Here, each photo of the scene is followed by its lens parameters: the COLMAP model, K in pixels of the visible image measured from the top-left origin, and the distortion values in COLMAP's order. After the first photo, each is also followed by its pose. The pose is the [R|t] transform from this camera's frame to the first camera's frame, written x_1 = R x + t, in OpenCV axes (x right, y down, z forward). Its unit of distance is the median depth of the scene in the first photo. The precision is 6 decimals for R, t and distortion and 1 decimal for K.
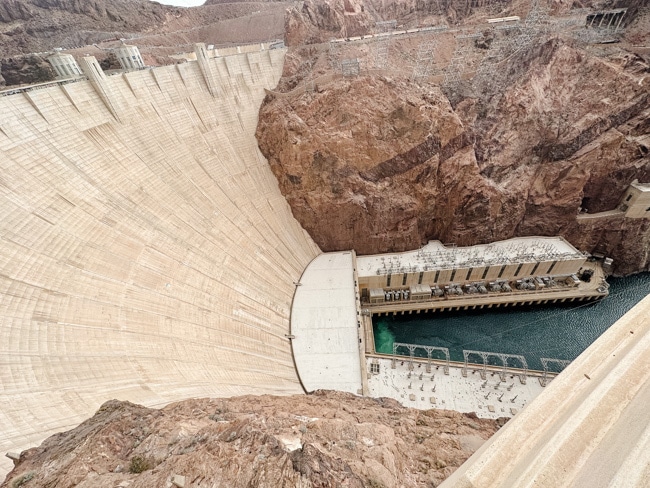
lens RADIAL K [[260.4, 0, 325.0], [0, 260.4, 244.0], [0, 0, 1]] dist [-0.002308, -0.000427]
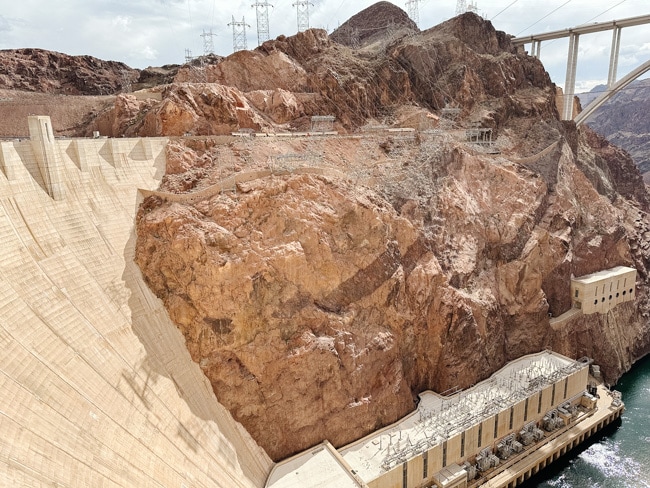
lens RADIAL K [[466.3, 0, 325.0], [0, 466.3, 244.0], [0, 0, 1]] dist [0.111527, -0.156675]
pose [[0.844308, -0.052258, 0.533305, -0.454252], [0.297758, 0.873196, -0.385835, 0.050193], [-0.445517, 0.484559, 0.752806, 0.064734]]
